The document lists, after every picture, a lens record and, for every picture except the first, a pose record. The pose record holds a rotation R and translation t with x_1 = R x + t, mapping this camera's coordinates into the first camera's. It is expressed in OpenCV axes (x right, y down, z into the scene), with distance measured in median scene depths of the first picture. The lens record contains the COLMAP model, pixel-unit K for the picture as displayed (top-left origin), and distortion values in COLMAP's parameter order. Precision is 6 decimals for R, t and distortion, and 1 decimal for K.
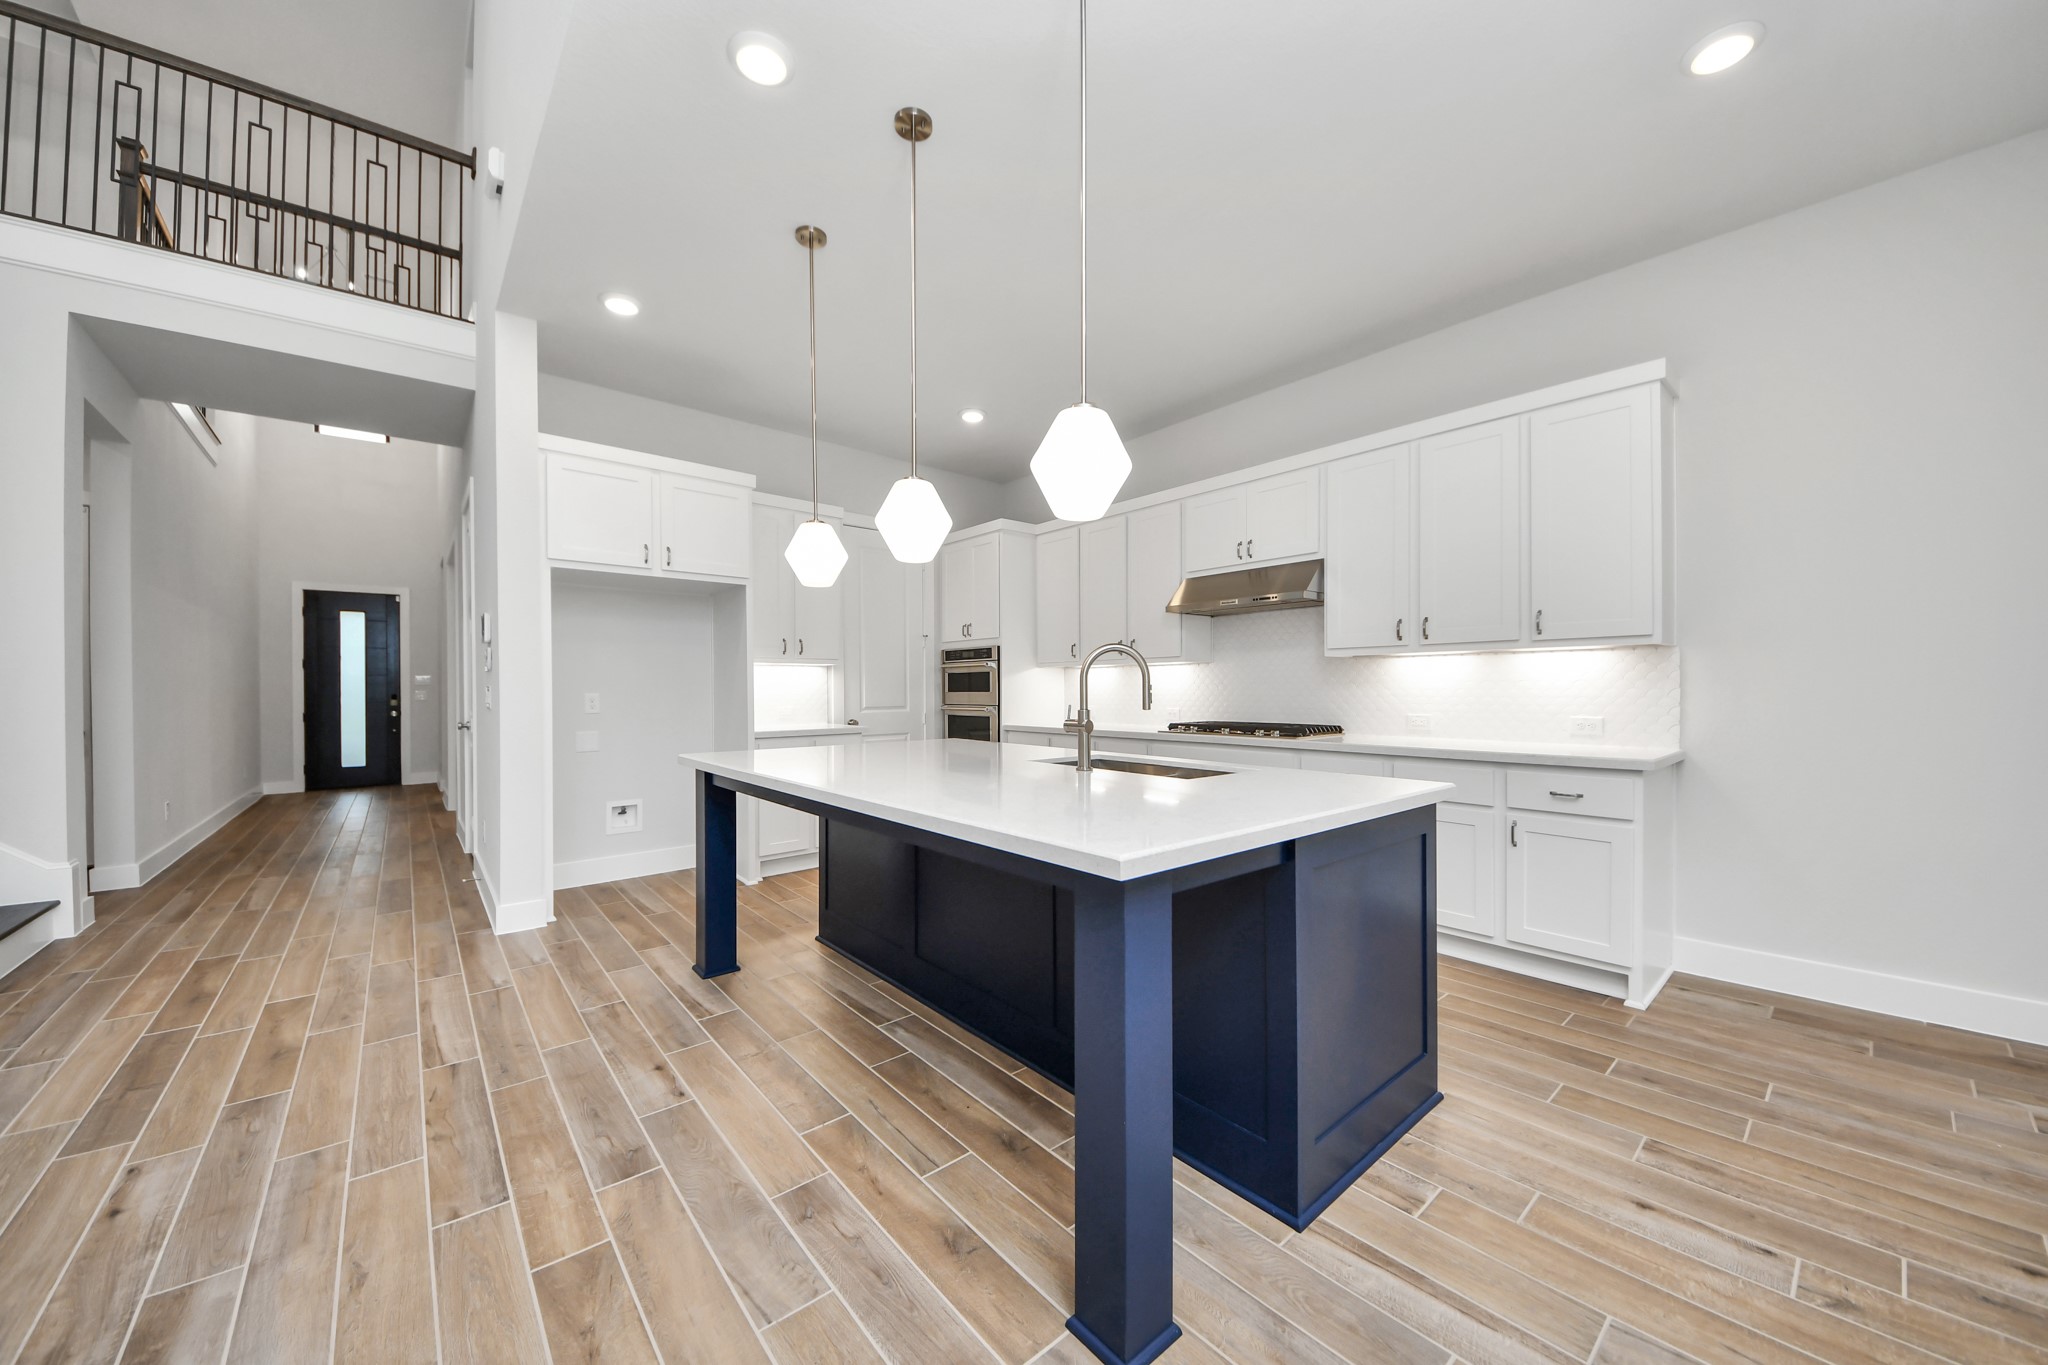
lens RADIAL K [[735.6, 0, 1024.0], [0, 735.6, 682.5], [0, 0, 1]] dist [-0.028821, -0.000140]
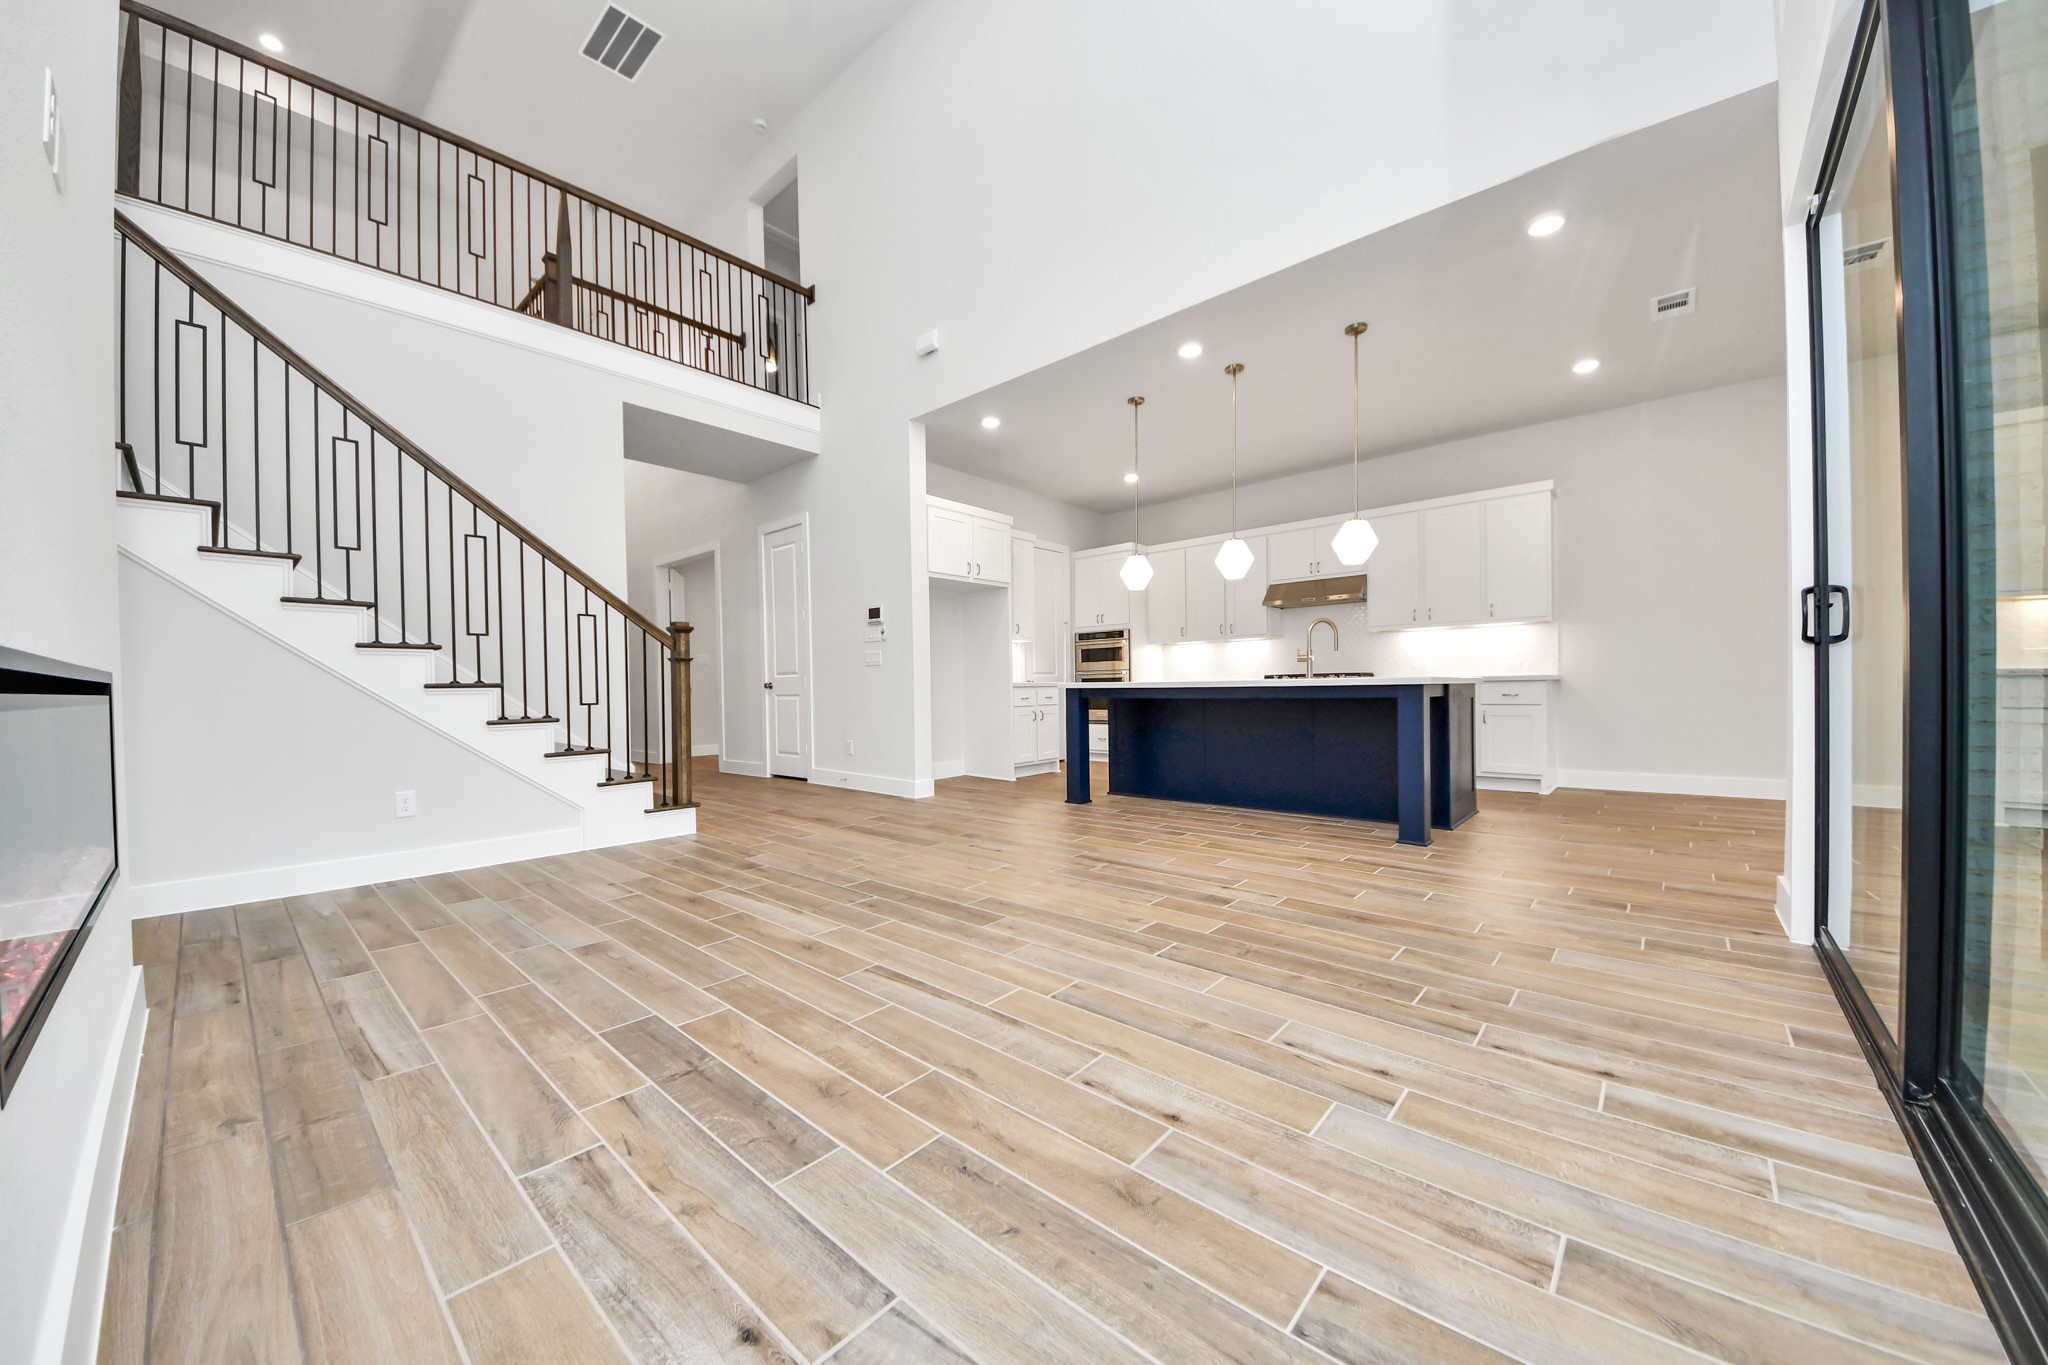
lens RADIAL K [[744.5, 0, 1024.7], [0, 744.5, 682.5], [0, 0, 1]] dist [0.000398, -0.000012]
pose [[0.988113, -0.014931, 0.153003, -0.584507], [0.014297, 0.999884, 0.005240, 0.057610], [-0.153064, -0.002990, 0.988212, -0.549613]]
